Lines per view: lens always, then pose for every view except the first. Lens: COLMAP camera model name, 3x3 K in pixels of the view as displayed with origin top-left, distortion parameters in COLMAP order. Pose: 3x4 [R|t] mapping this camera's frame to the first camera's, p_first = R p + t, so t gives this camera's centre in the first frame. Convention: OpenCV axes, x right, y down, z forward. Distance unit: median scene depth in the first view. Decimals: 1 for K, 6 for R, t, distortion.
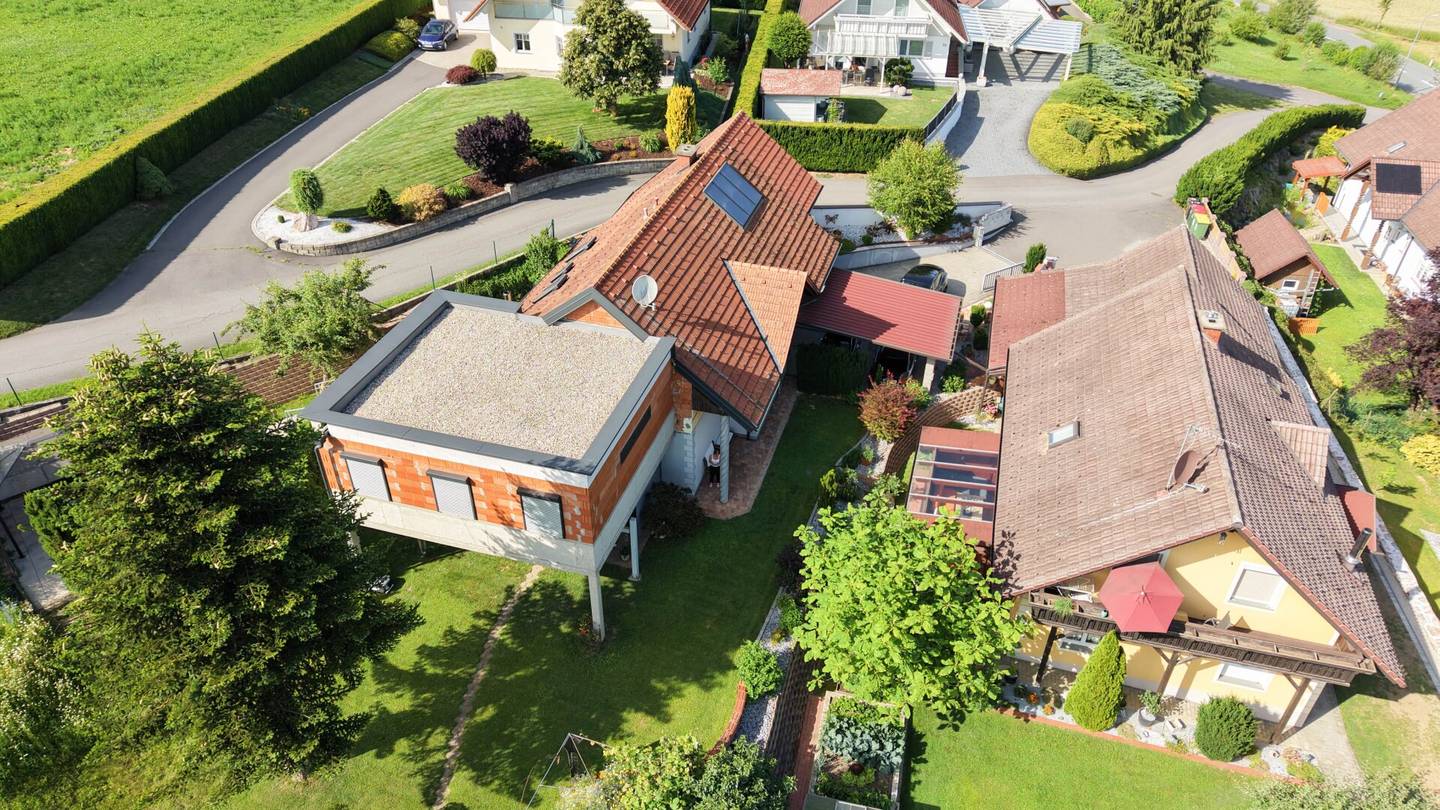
lens RADIAL K [[957.5, 0, 720.0], [0, 957.5, 405.0], [0, 0, 1]] dist [0.042181, -0.045514]
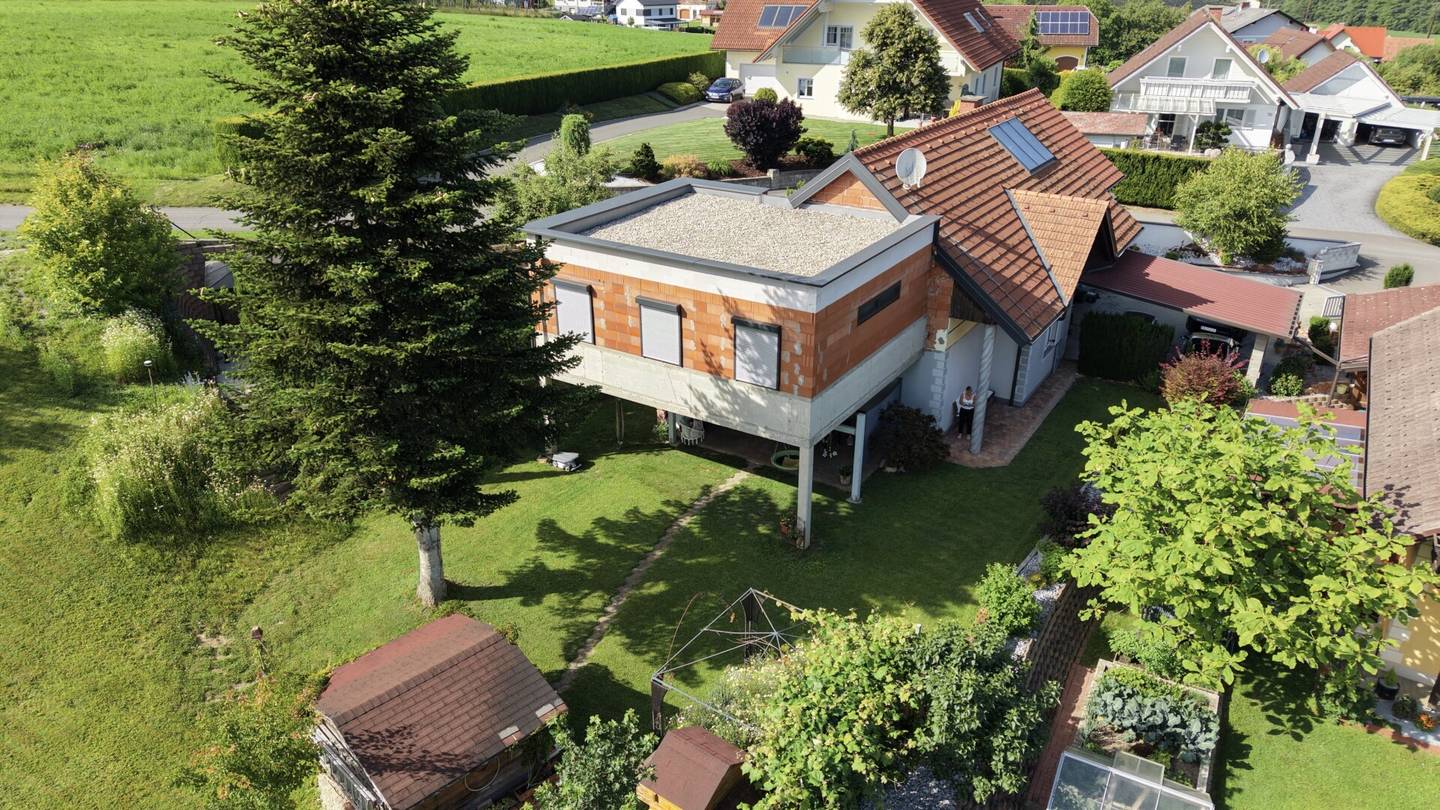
lens RADIAL K [[957.5, 0, 720.0], [0, 957.5, 405.0], [0, 0, 1]] dist [0.042181, -0.045514]
pose [[0.961266, 0.107620, -0.253743, -0.001020], [-0.151577, 0.975317, -0.160567, 0.188881], [0.230200, 0.192809, 0.953852, 0.137406]]
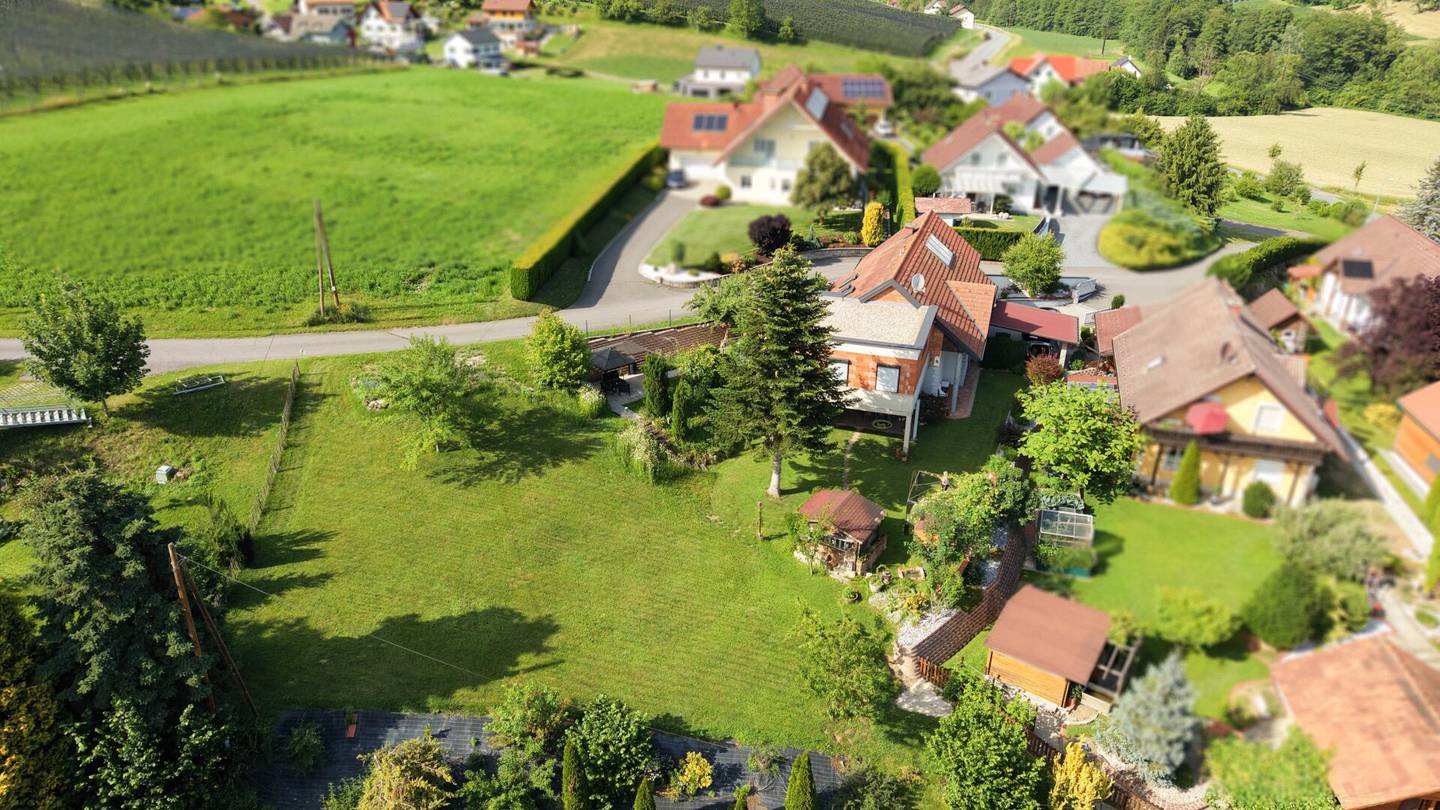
lens RADIAL K [[920.2, 0, 720.0], [0, 920.2, 405.0], [0, 0, 1]] dist [0.001072, -0.021203]
pose [[0.998916, 0.011448, -0.045110, -0.281498], [-0.018815, 0.985870, -0.166455, 0.308568], [0.042567, 0.167123, 0.985017, -0.529006]]
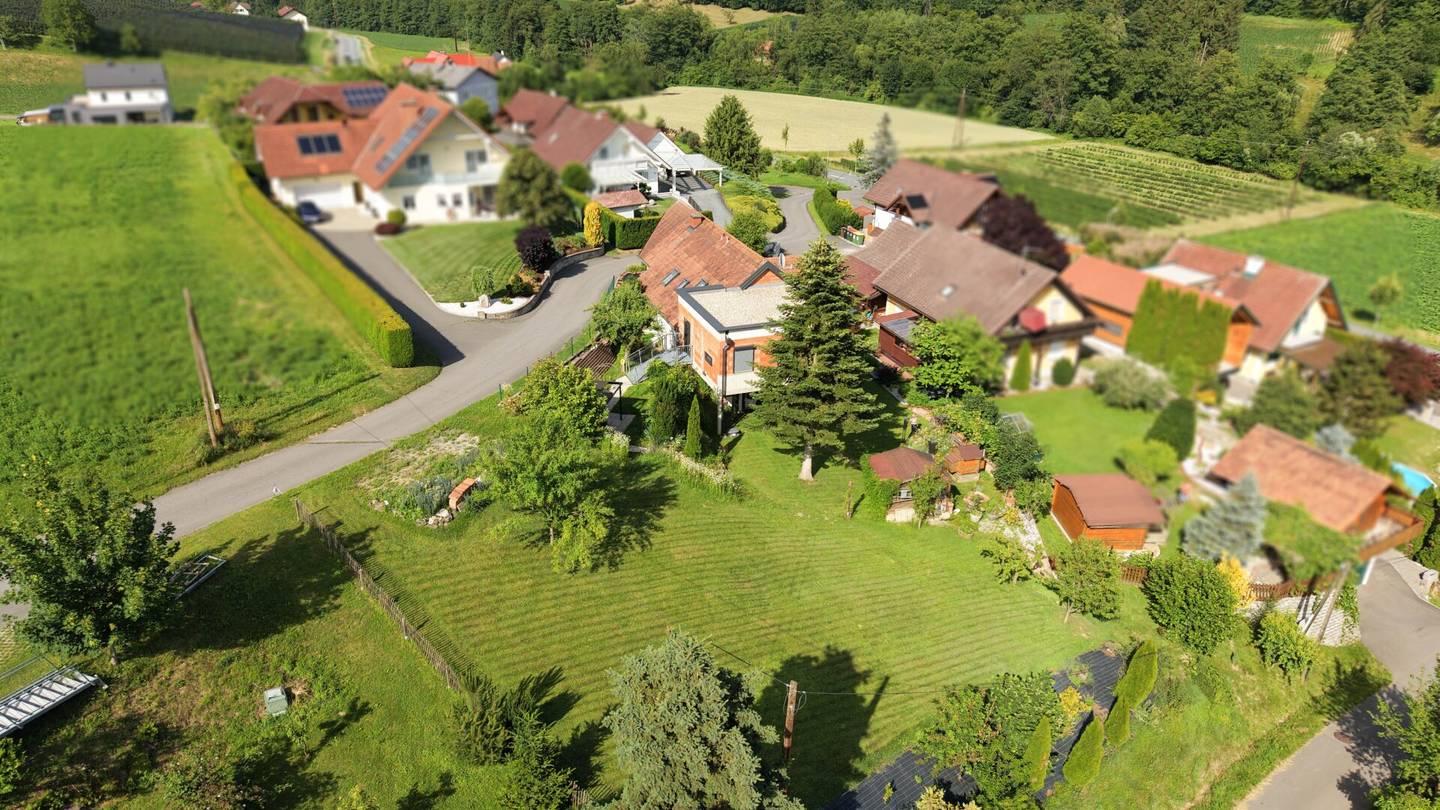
lens RADIAL K [[920.2, 0, 720.0], [0, 920.2, 405.0], [0, 0, 1]] dist [0.001072, -0.021203]
pose [[0.802749, -0.254238, 0.539404, -0.963971], [0.339246, 0.938621, -0.062470, 0.174898], [-0.490414, 0.233138, 0.839727, -0.342723]]
